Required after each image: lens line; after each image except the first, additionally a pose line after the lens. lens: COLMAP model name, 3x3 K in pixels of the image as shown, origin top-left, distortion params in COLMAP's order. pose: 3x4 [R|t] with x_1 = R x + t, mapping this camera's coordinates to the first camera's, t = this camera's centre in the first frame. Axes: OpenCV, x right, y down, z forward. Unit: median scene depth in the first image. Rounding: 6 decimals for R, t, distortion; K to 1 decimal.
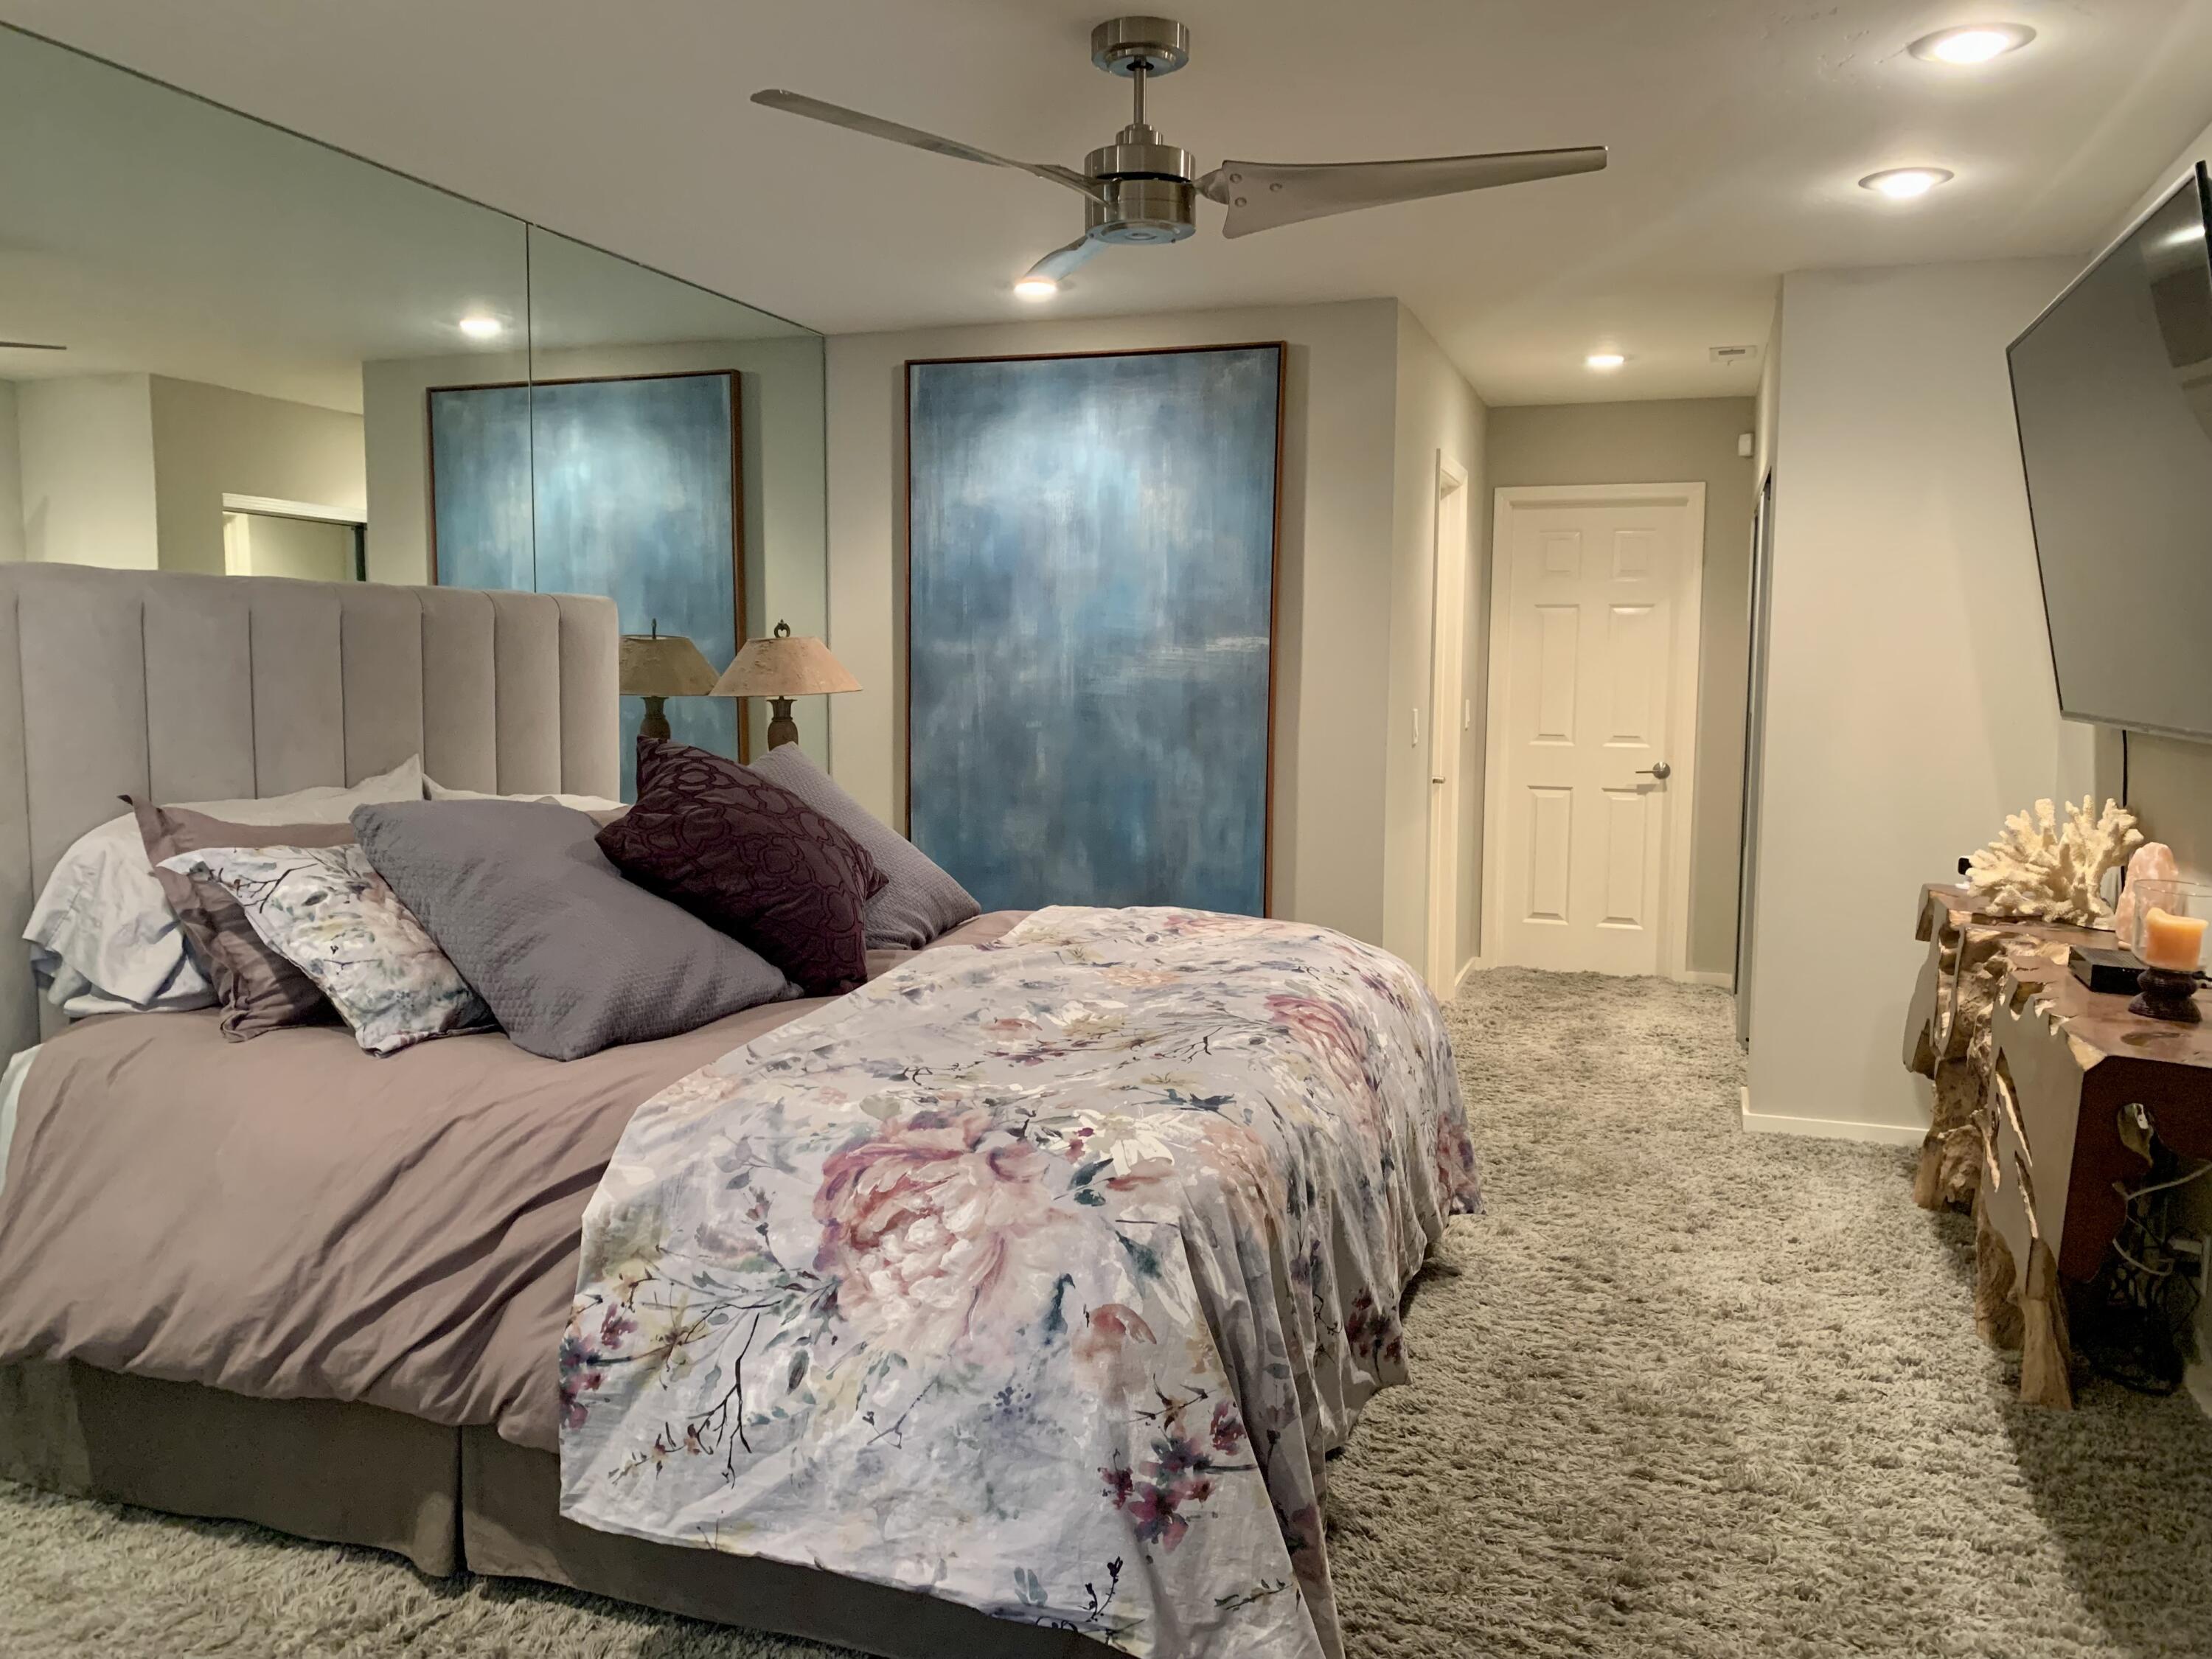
lens RADIAL K [[1688.9, 0, 1106.0], [0, 1688.9, 829.5], [0, 0, 1]] dist [0.028195, 0.001436]
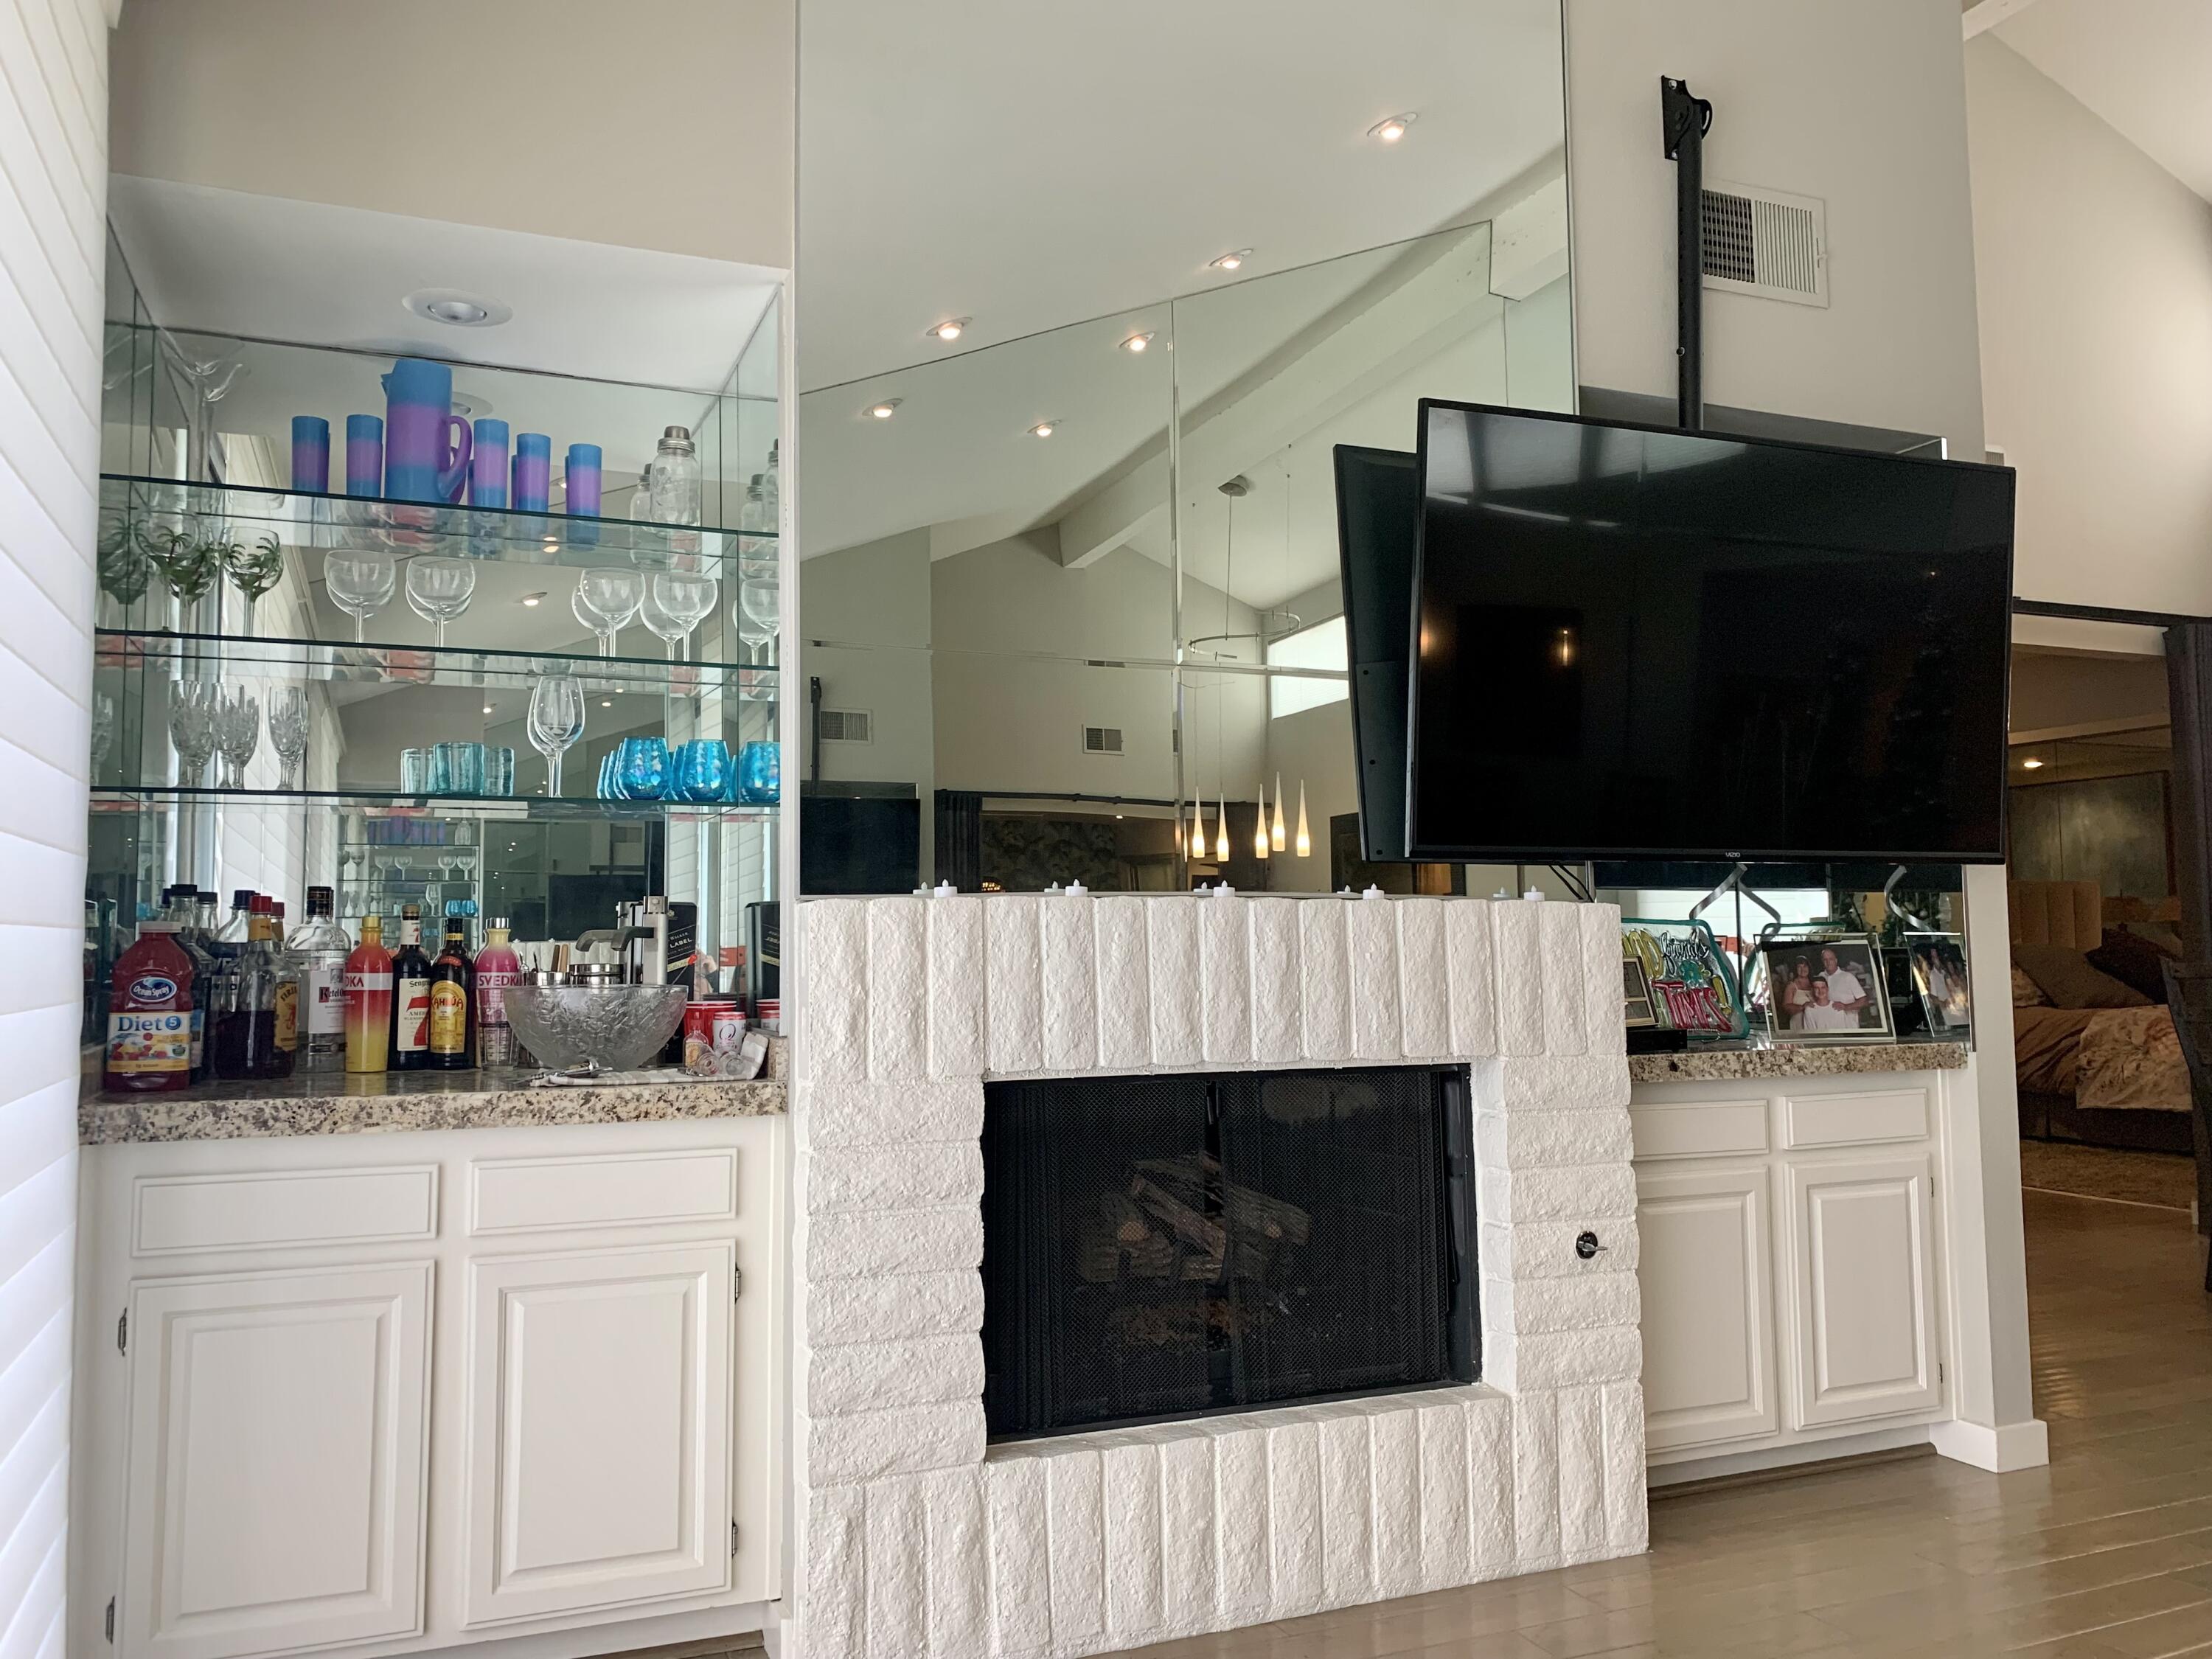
lens RADIAL K [[1688.9, 0, 1106.0], [0, 1688.9, 829.5], [0, 0, 1]] dist [0.028195, 0.001436]
pose [[0.671410, -0.068224, -0.737939, 1.124732], [-0.055751, 0.988282, -0.142093, 0.432282], [0.738986, 0.136543, 0.659739, -3.344967]]
